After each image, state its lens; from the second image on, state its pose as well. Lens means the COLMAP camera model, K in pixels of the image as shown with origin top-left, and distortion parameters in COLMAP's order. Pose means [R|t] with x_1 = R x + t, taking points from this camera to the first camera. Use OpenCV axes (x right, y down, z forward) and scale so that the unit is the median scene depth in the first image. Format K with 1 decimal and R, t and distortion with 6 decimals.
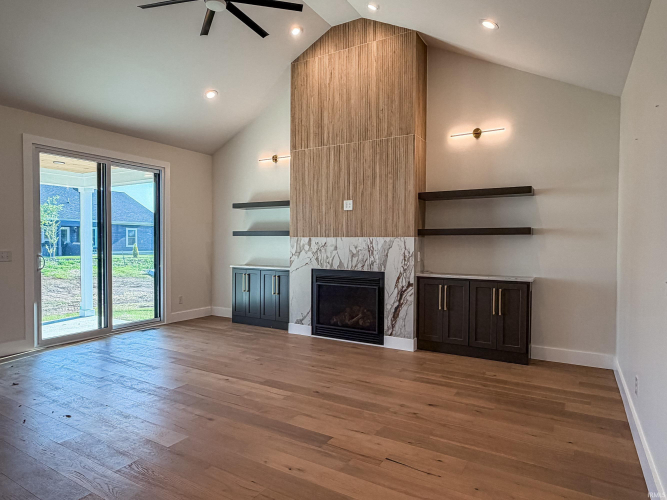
lens RADIAL K [[405.5, 0, 333.5], [0, 405.5, 250.0], [0, 0, 1]] dist [0.004130, 0.002553]
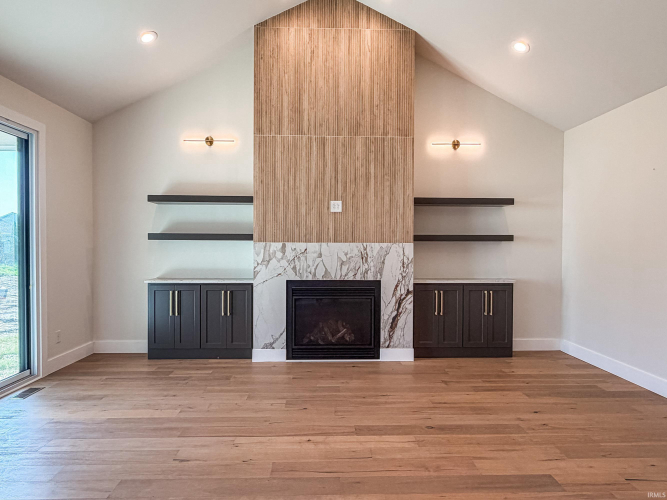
lens RADIAL K [[405.5, 0, 333.5], [0, 405.5, 250.0], [0, 0, 1]] dist [0.004130, 0.002553]
pose [[0.840248, -0.009313, 0.542122, -0.461522], [0.011089, 0.999939, -0.000010, -0.016152], [-0.542089, 0.006020, 0.840300, 0.271499]]
